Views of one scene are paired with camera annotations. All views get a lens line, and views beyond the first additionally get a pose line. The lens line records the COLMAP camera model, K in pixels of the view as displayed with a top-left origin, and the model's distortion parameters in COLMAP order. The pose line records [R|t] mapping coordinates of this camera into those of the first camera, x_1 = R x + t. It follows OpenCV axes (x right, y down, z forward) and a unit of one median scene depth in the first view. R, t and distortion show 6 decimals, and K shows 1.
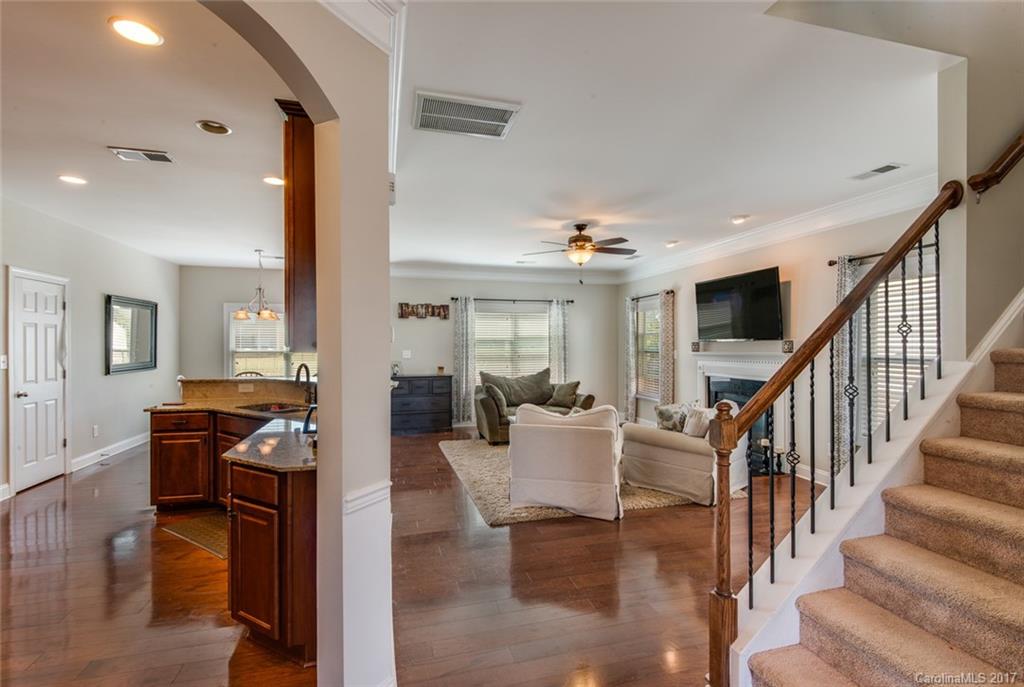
lens RADIAL K [[462.1, 0, 509.1], [0, 462.1, 343.5], [0, 0, 1]] dist [0.004298, -0.005282]
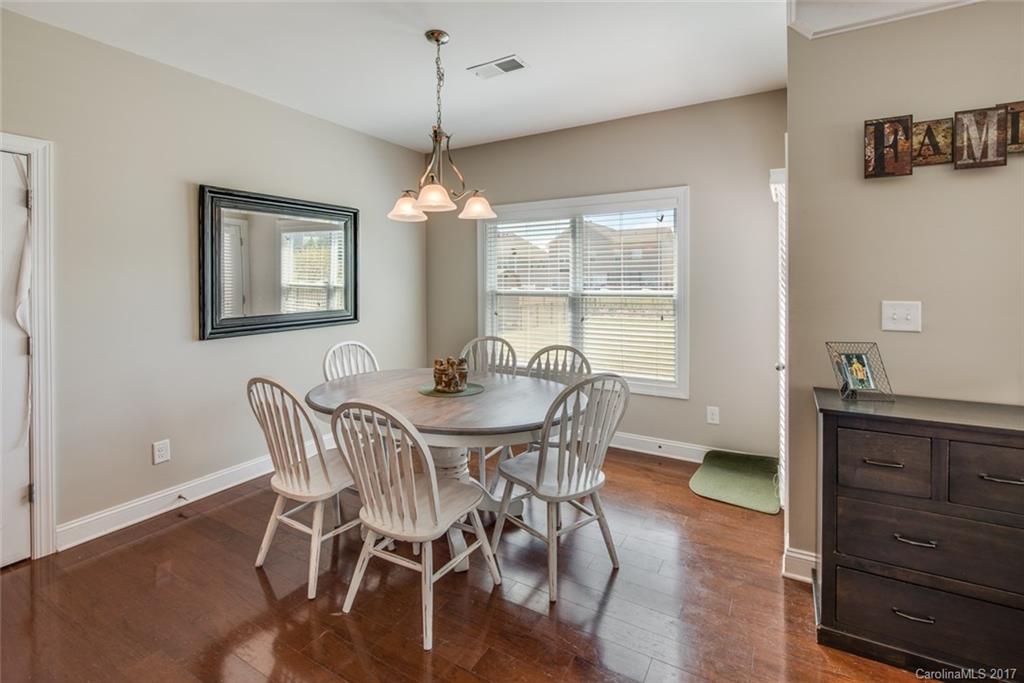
lens RADIAL K [[462.1, 0, 528.8], [0, 462.1, 281.1], [0, 0, 1]] dist [0.004298, -0.005282]
pose [[0.690564, -0.004217, -0.723259, -0.179889], [0.004438, 0.999989, -0.001593, 0.003422], [0.723258, -0.002109, 0.690575, 0.673284]]
